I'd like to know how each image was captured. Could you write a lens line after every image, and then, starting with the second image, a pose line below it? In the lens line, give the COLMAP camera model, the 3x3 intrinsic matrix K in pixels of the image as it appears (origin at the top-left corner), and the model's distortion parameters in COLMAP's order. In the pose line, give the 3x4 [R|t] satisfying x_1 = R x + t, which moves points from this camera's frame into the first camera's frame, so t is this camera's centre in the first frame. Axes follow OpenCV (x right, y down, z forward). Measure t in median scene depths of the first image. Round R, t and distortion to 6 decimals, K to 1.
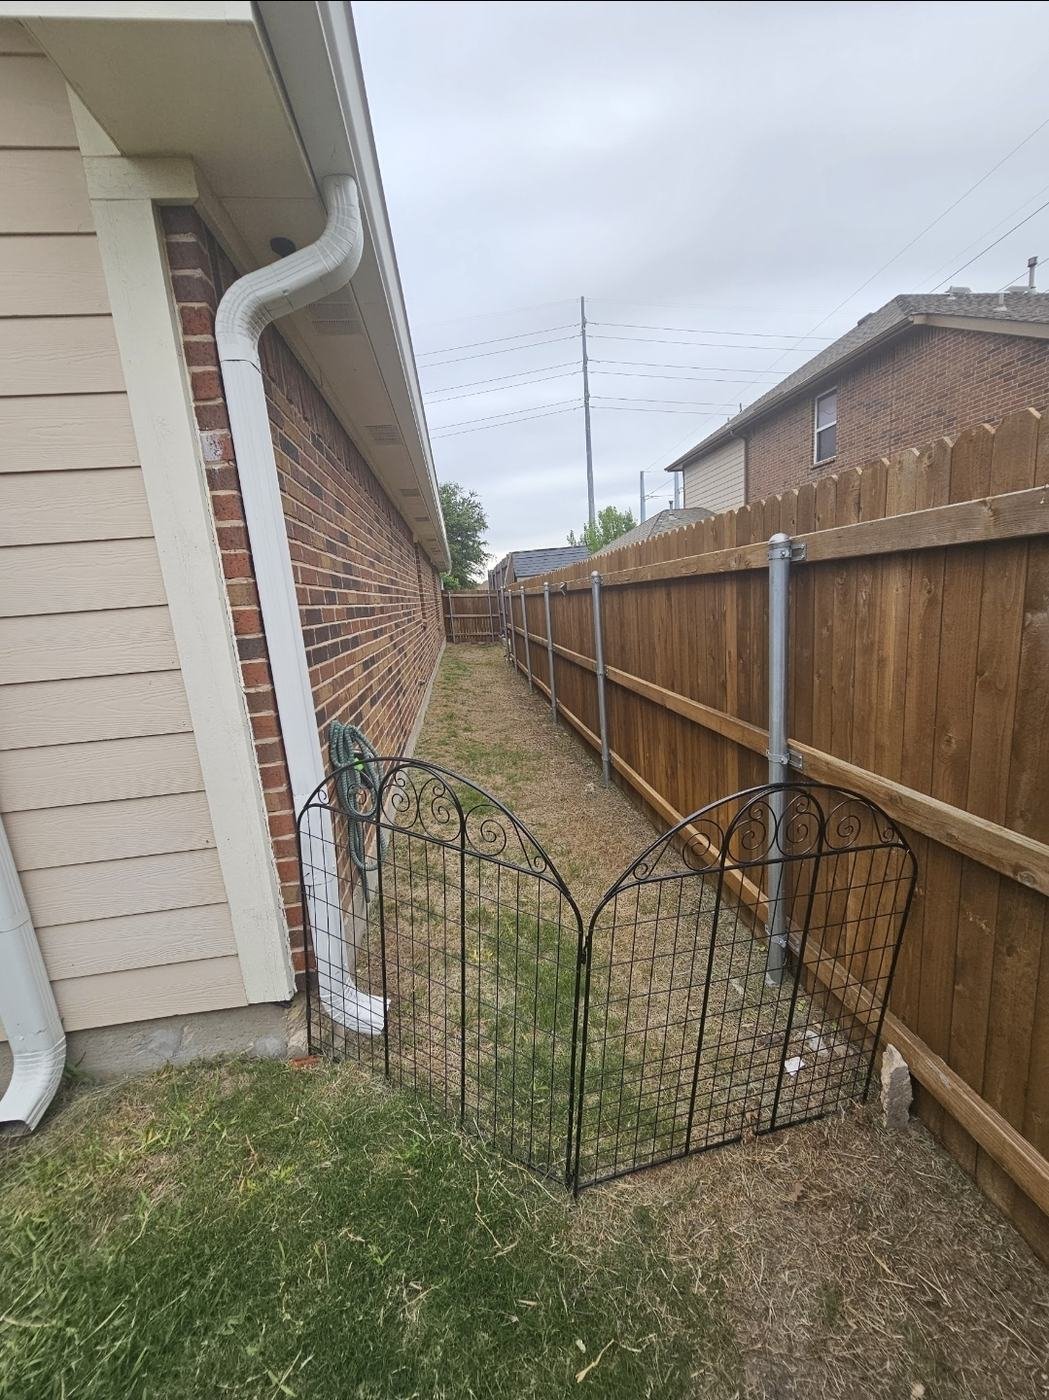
lens RADIAL K [[559.5, 0, 536.2], [0, 559.5, 708.2], [0, 0, 1]] dist [-0.003442, -0.000329]
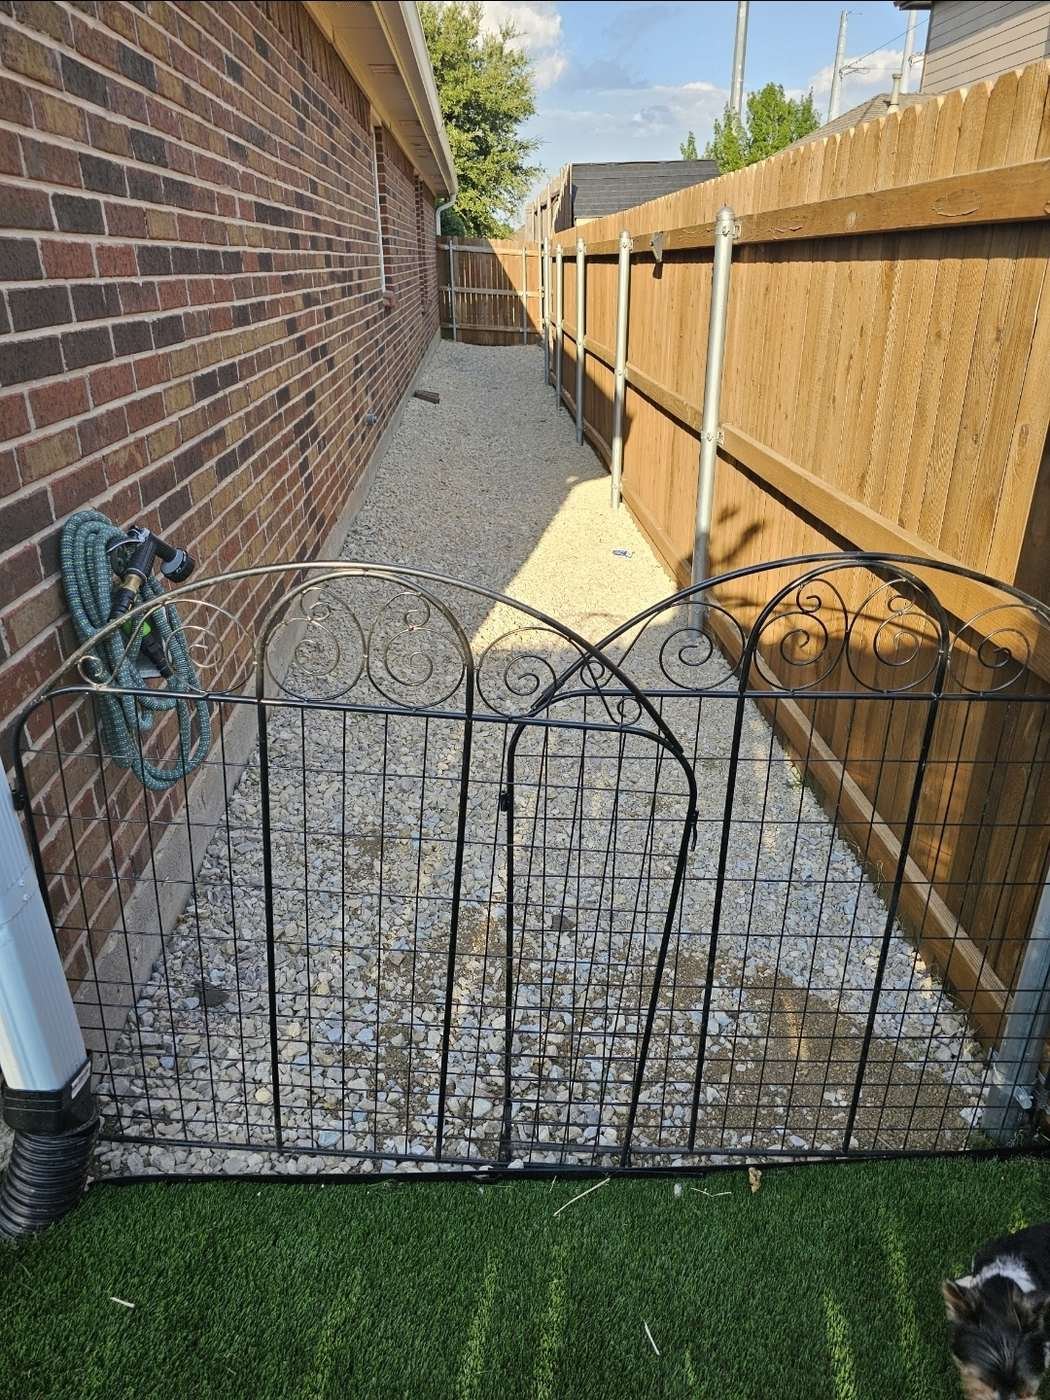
lens RADIAL K [[929.5, 0, 528.5], [0, 929.5, 715.5], [0, 0, 1]] dist [0.011053, -0.019971]
pose [[0.994370, 0.096562, -0.043629, 0.021884], [-0.082223, 0.962882, 0.257095, -0.030648], [0.066835, -0.252061, 0.965401, 0.180946]]
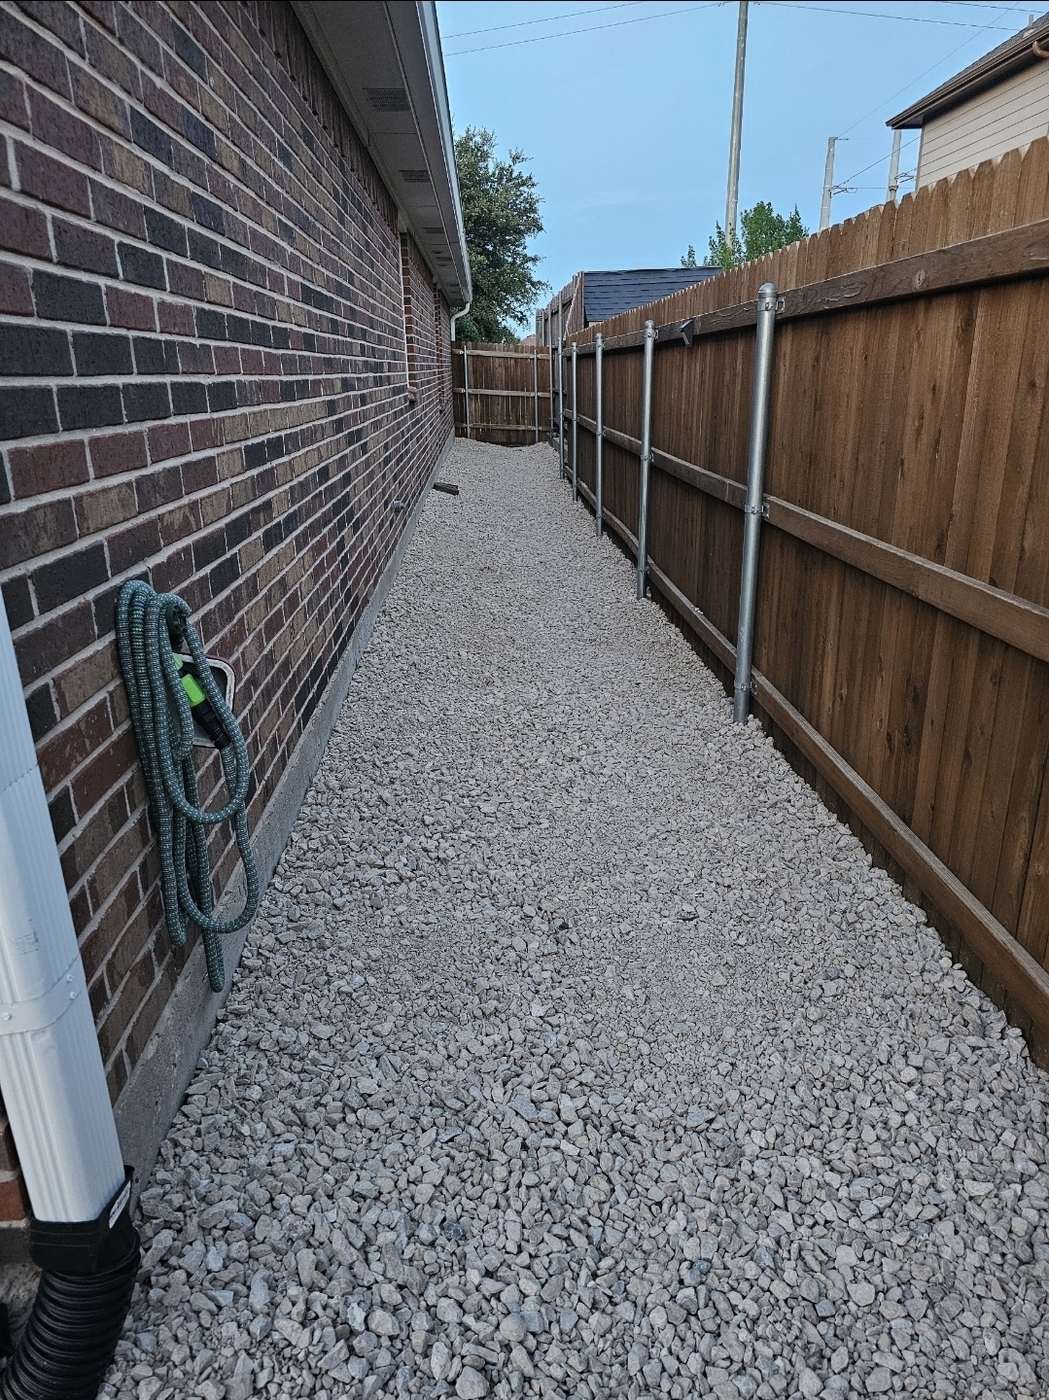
lens RADIAL K [[929.5, 0, 527.4], [0, 929.5, 720.8], [0, 0, 1]] dist [0.011053, -0.019971]
pose [[0.994465, 0.082860, -0.064606, -0.016441], [-0.070893, 0.982982, 0.169469, -0.007825], [0.077549, -0.163950, 0.983416, 0.218060]]
